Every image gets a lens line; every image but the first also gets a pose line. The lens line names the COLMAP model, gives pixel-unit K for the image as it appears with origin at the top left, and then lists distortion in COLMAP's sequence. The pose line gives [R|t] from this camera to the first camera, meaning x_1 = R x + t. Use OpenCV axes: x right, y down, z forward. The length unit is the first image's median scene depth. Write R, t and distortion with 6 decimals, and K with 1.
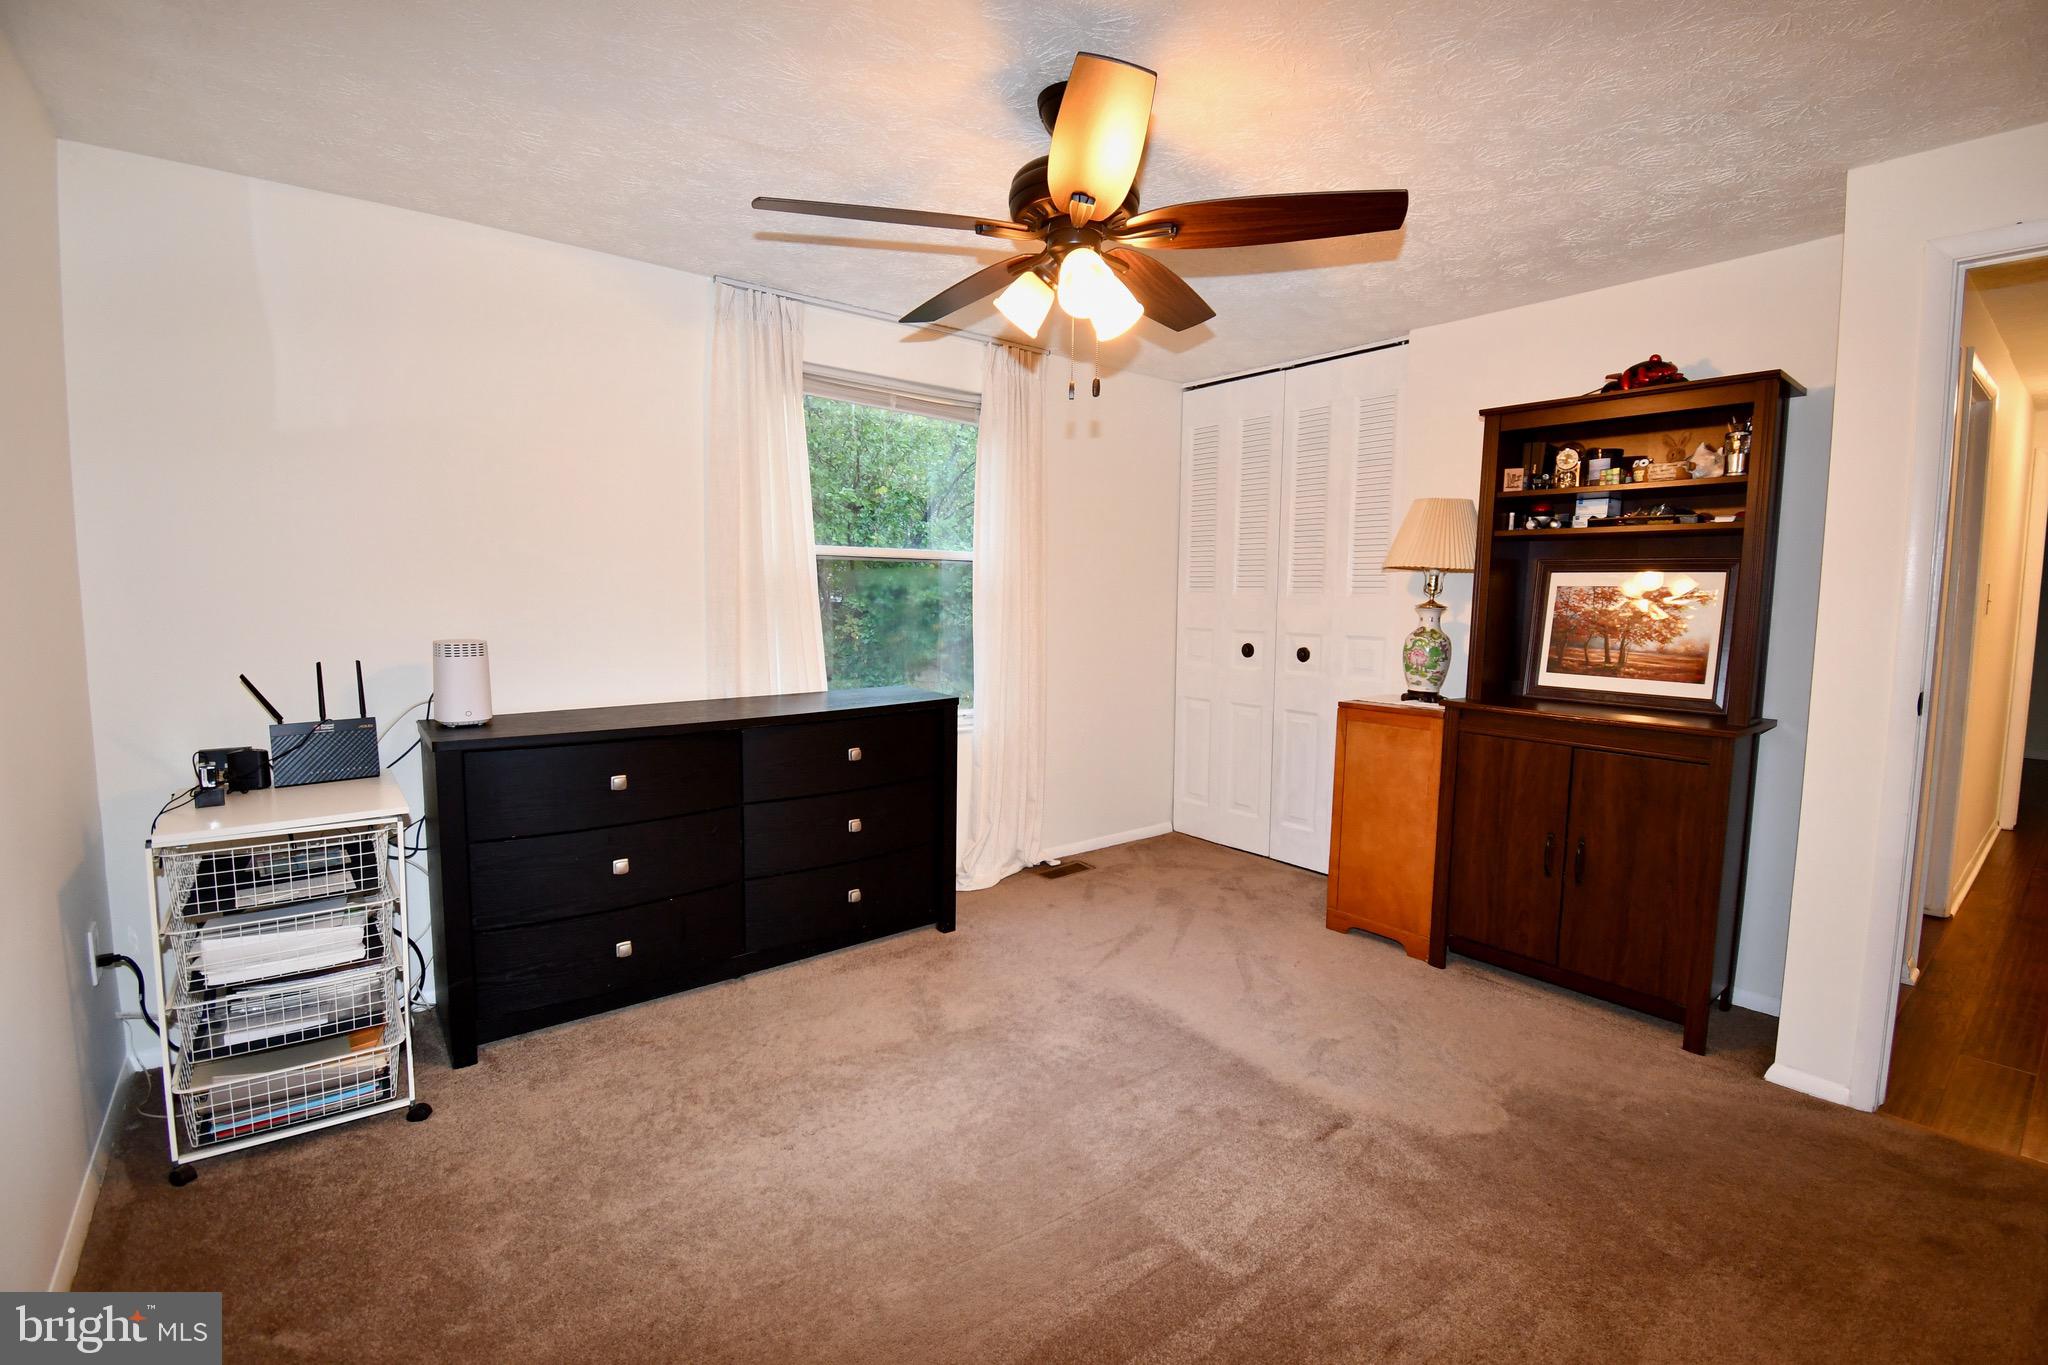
lens RADIAL K [[897.9, 0, 1009.1], [0, 897.9, 677.8], [0, 0, 1]] dist [0.000809, -0.023169]
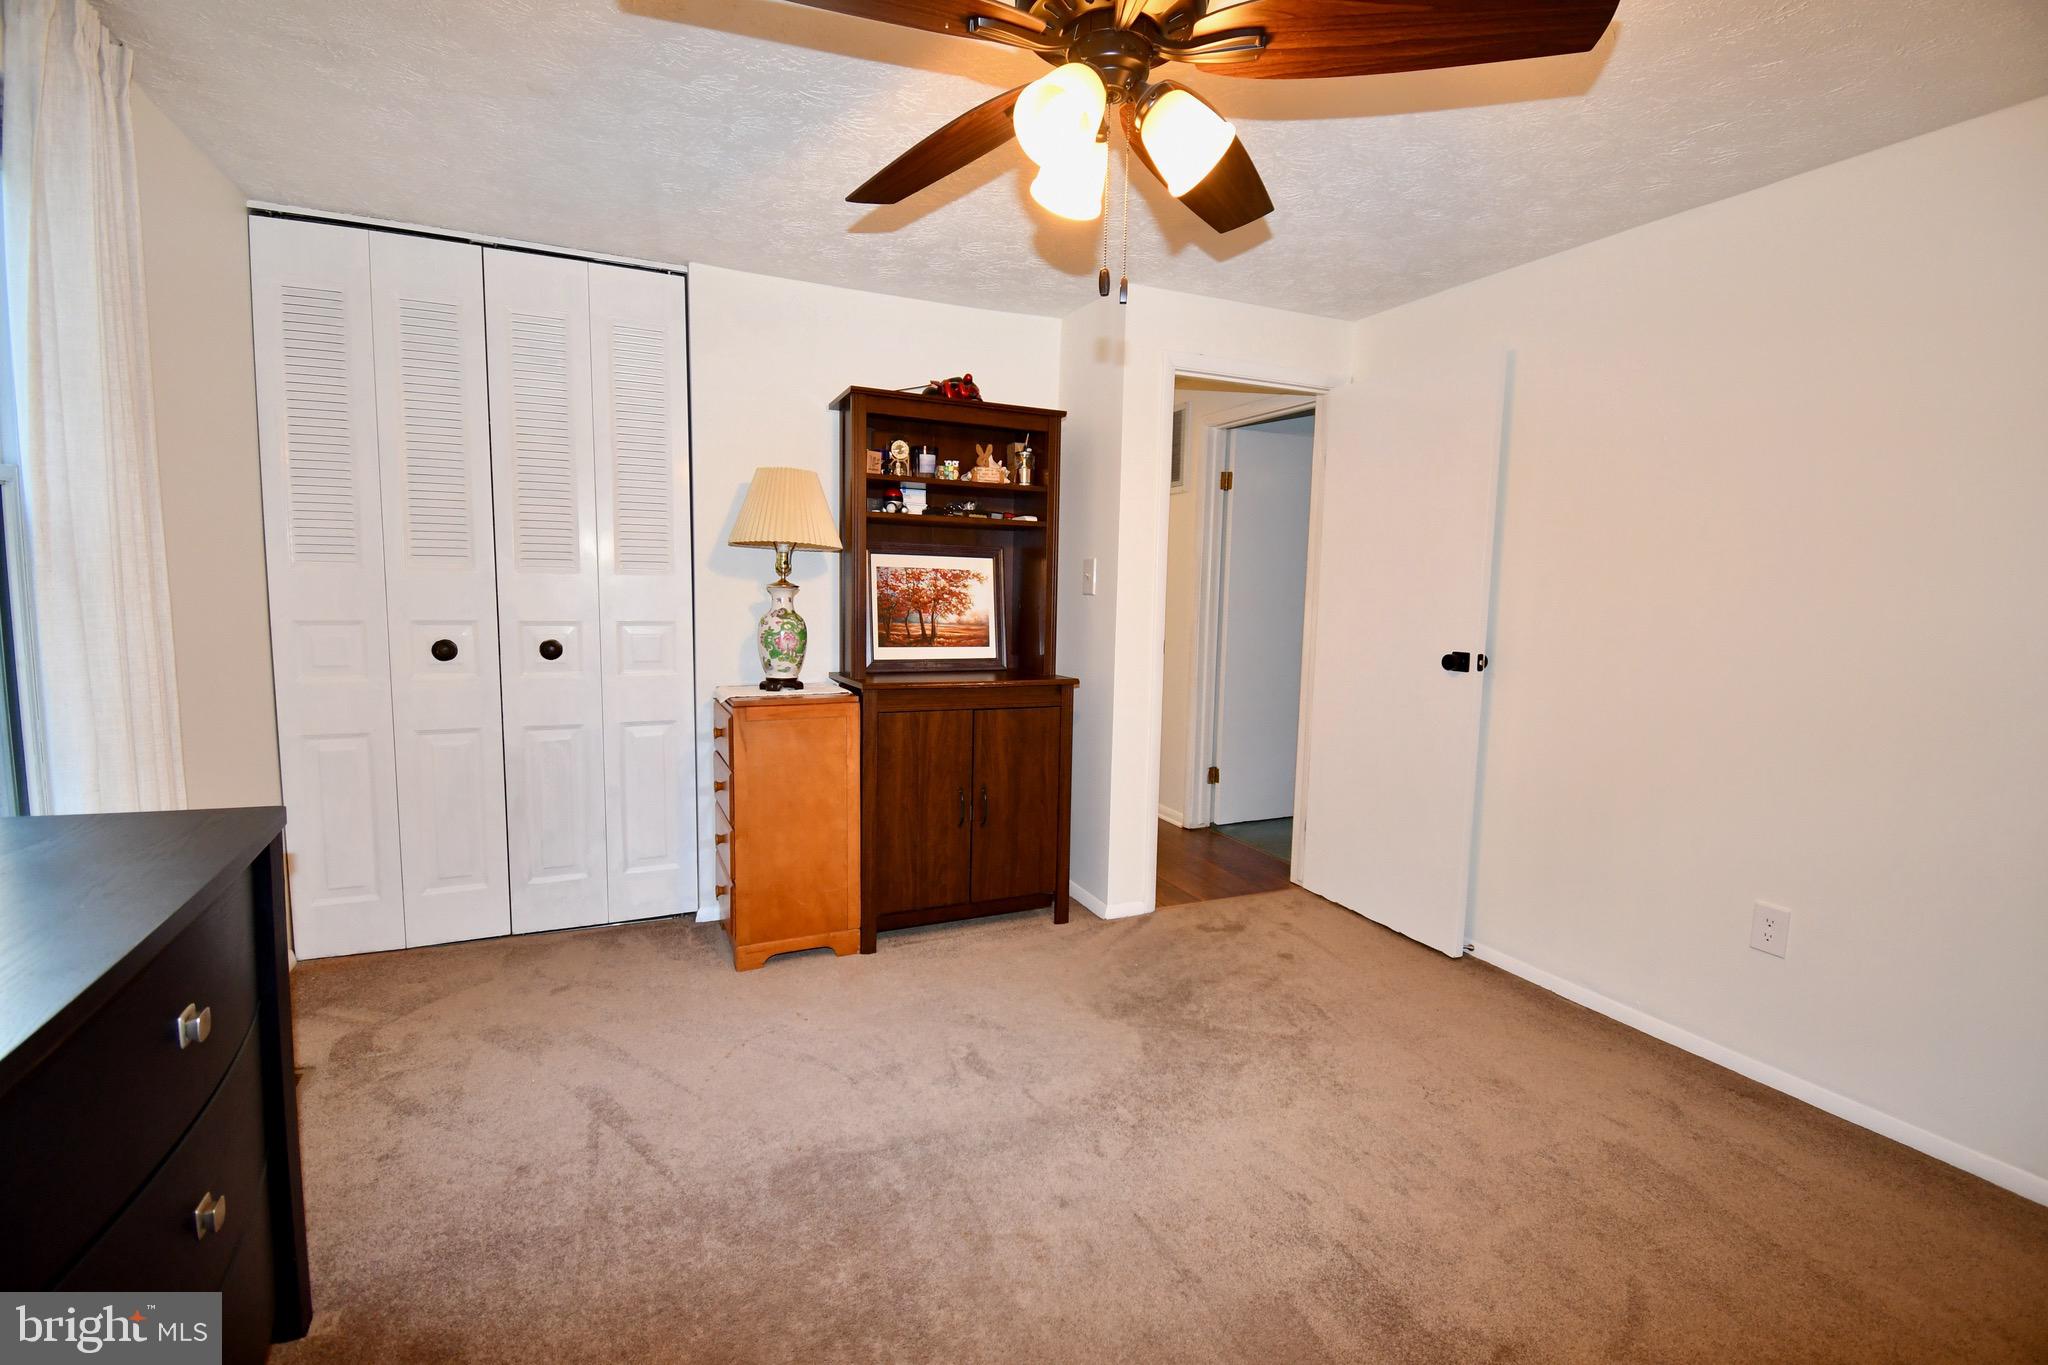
lens RADIAL K [[897.9, 0, 1009.1], [0, 897.9, 677.8], [0, 0, 1]] dist [0.000809, -0.023169]
pose [[0.219569, -0.105230, 0.969905, -0.429385], [0.072016, 0.993202, 0.091455, -0.059354], [-0.972935, 0.049768, 0.225655, 0.634565]]
